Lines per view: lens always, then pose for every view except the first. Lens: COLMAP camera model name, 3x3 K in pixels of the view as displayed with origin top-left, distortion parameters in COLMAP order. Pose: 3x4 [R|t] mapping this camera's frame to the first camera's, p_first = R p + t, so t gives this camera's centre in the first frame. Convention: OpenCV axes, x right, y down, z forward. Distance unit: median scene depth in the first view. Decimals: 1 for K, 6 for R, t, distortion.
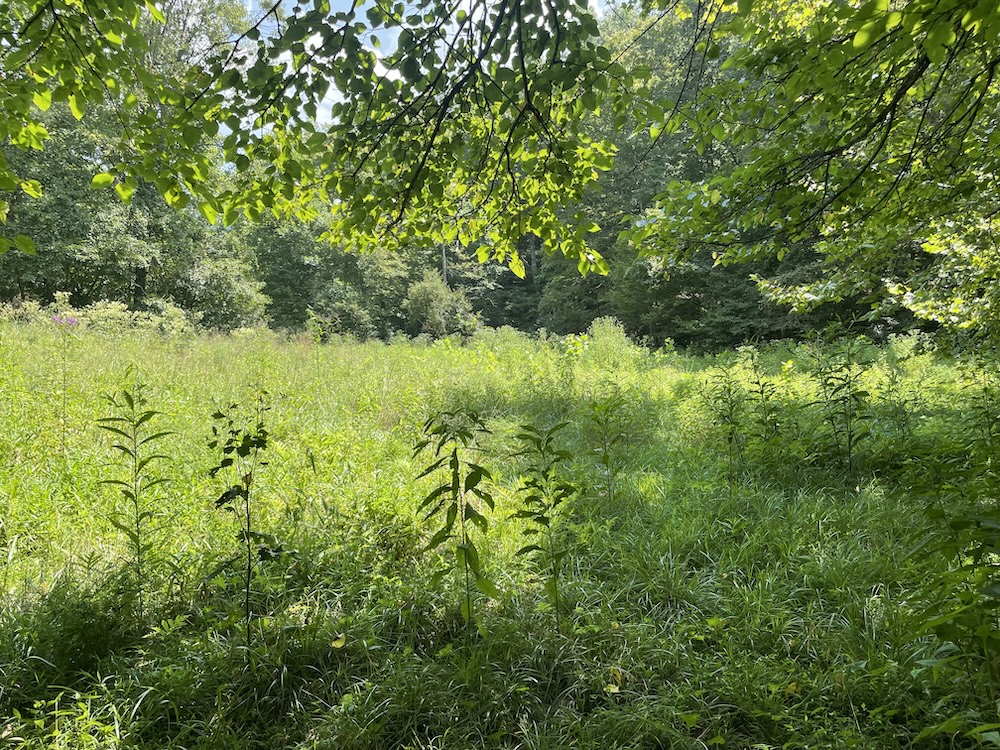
lens RADIAL K [[747.0, 0, 507.8], [0, 747.0, 370.0], [0, 0, 1]] dist [0.069741, -0.087542]
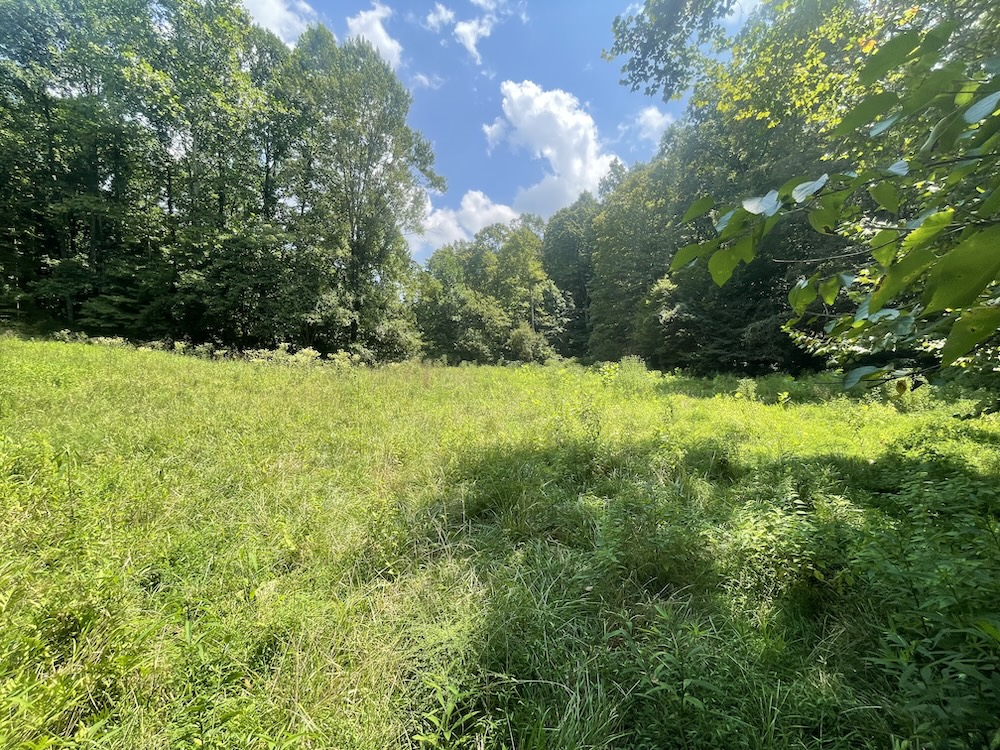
lens RADIAL K [[399.6, 0, 500.3], [0, 399.6, 374.5], [0, 0, 1]] dist [-0.007031, 0.000658]
pose [[0.982950, 0.000927, -0.183870, 0.125101], [-0.000680, 0.999999, 0.001405, -0.155152], [0.183871, -0.001257, 0.982950, 1.008545]]
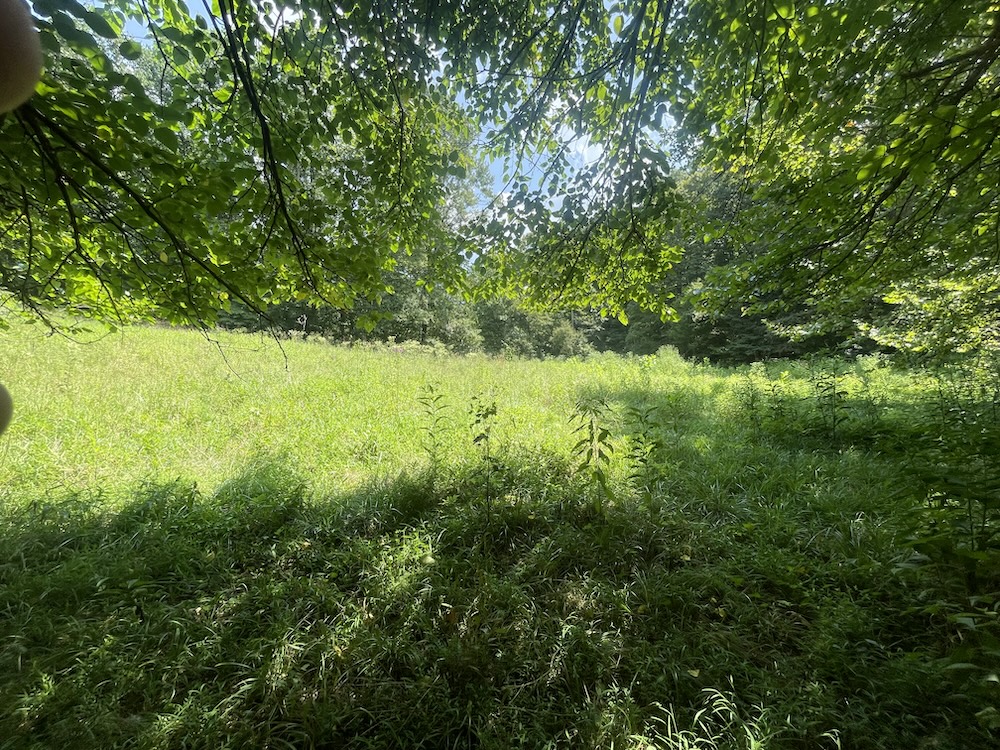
lens RADIAL K [[399.6, 0, 500.4], [0, 399.6, 375.5], [0, 0, 1]] dist [-0.007031, 0.000658]
pose [[0.966508, 0.009721, -0.256454, -0.026024], [-0.008970, 0.999951, 0.004099, -0.002562], [0.256481, -0.001662, 0.966548, -0.007360]]
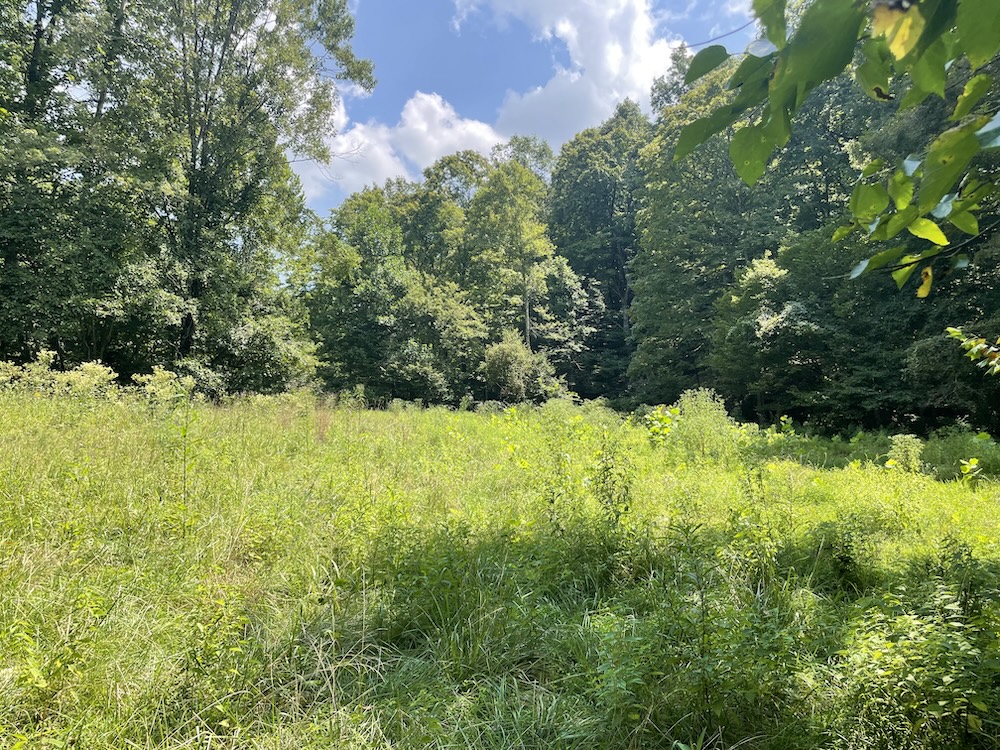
lens RADIAL K [[747.0, 0, 508.2], [0, 747.0, 371.1], [0, 0, 1]] dist [0.069741, -0.087542]
pose [[0.991304, 0.011787, -0.131061, 0.162883], [-0.022453, 0.996526, -0.080204, -0.099842], [0.129660, 0.082449, 0.988125, 0.959275]]
